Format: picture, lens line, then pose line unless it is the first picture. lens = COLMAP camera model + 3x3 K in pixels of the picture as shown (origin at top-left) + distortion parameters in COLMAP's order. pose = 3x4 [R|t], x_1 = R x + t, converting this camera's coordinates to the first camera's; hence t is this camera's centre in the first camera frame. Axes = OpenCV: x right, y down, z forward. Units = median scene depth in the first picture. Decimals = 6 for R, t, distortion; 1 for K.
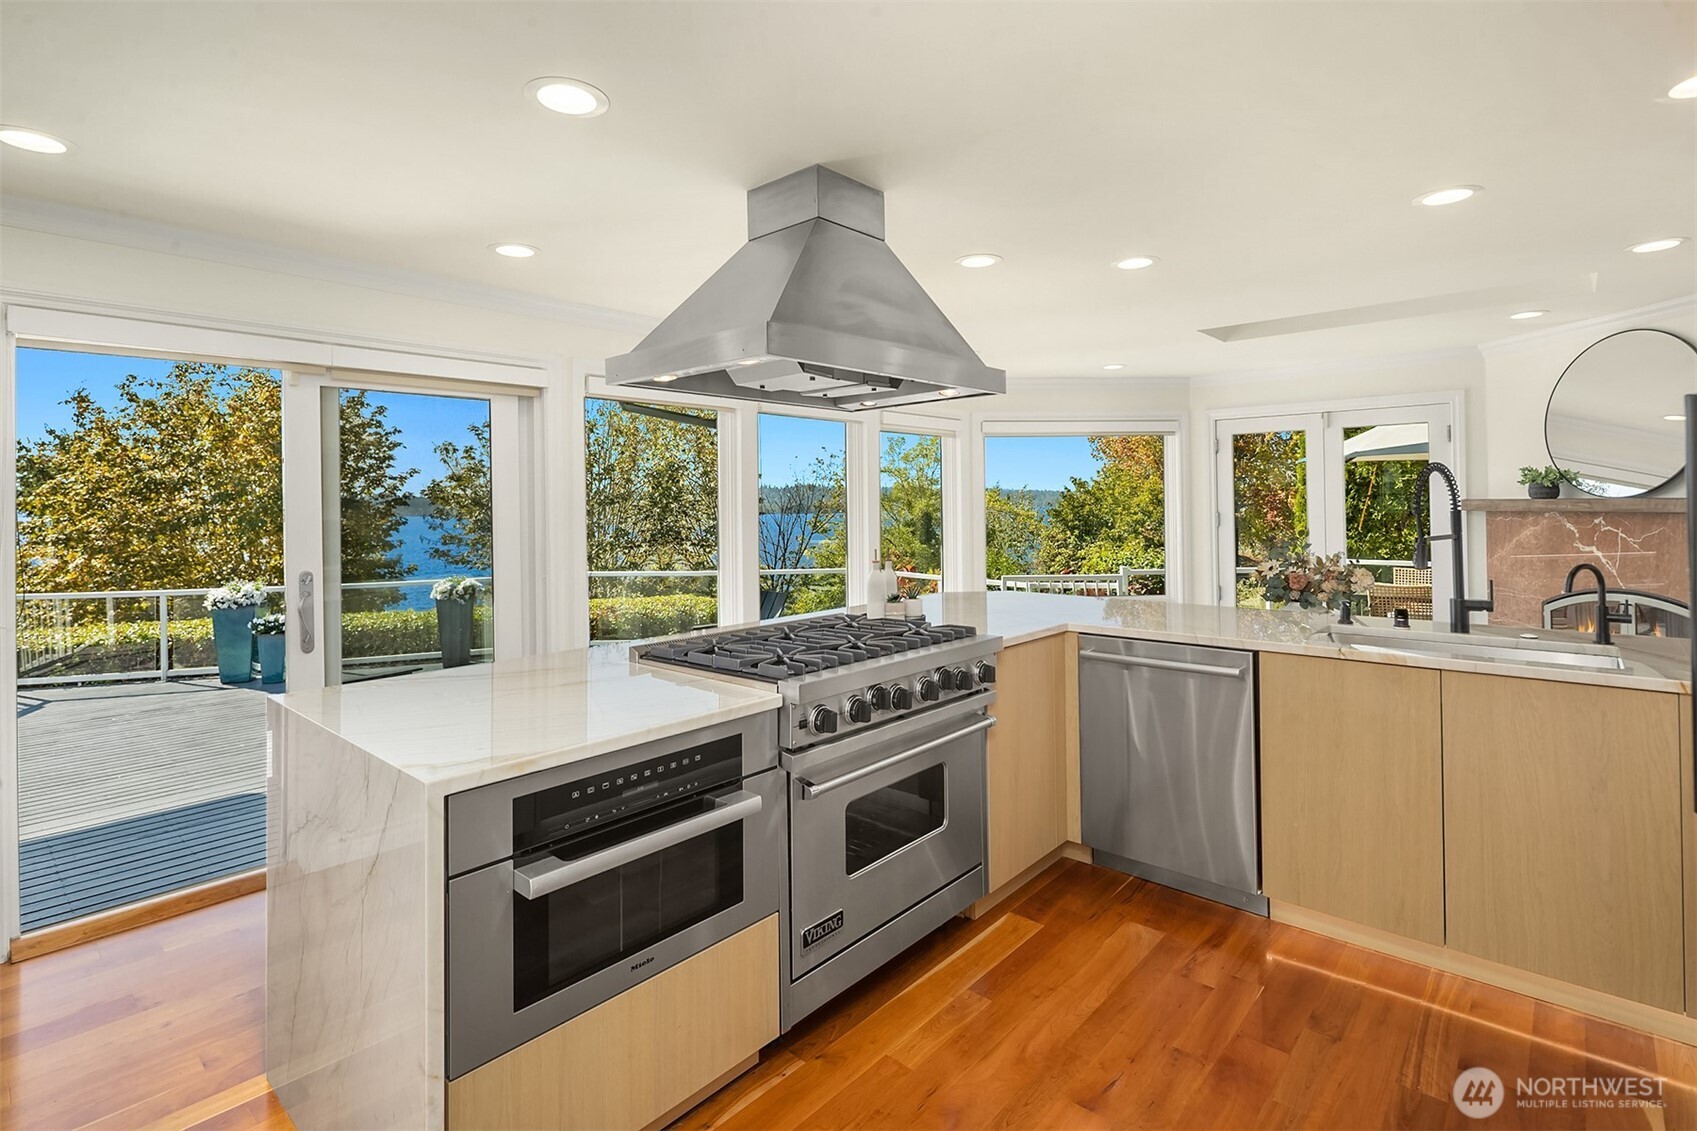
lens RADIAL K [[823.7, 0, 844.6], [0, 823.7, 498.6], [0, 0, 1]] dist [0.000986, 0.000528]
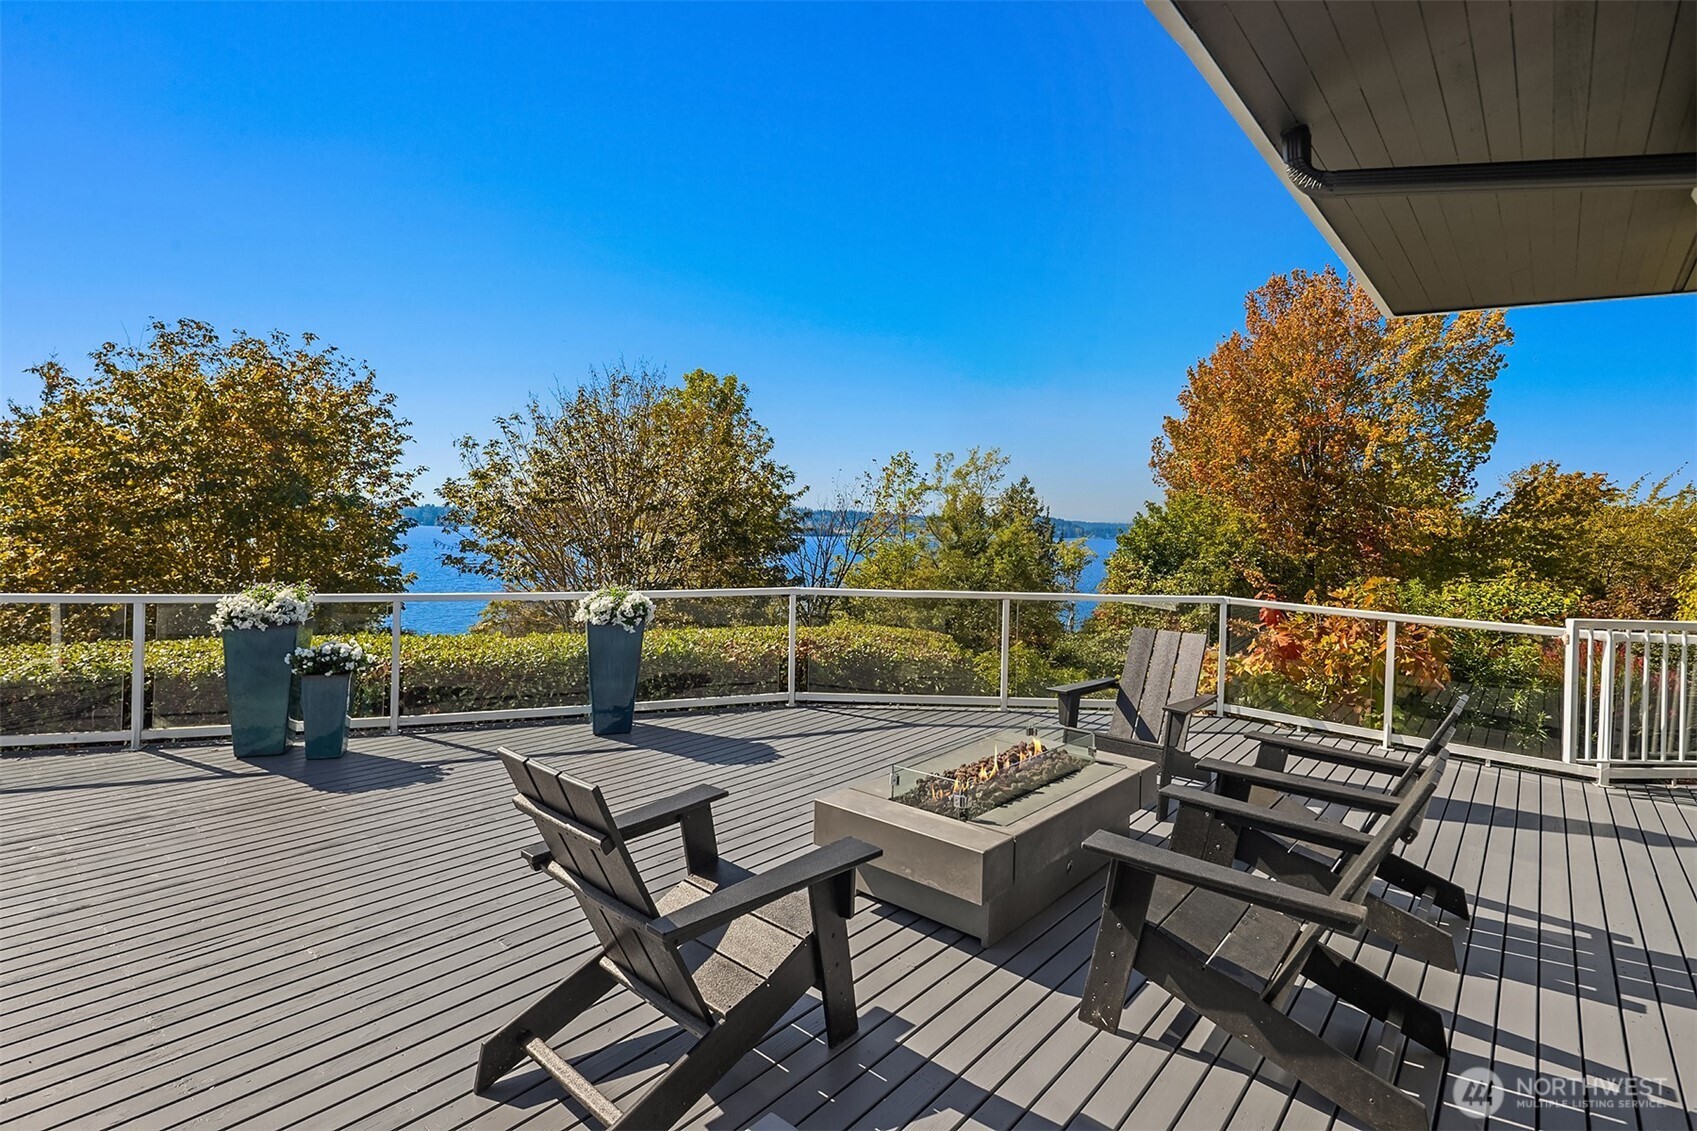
lens RADIAL K [[820.5, 0, 846.4], [0, 820.5, 520.7], [0, 0, 1]] dist [-0.001072, -0.000350]
pose [[0.999101, 0.036492, 0.021592, -0.098610], [-0.036434, 0.999331, -0.003090, 0.012444], [-0.021690, 0.002300, 0.999762, 0.118119]]
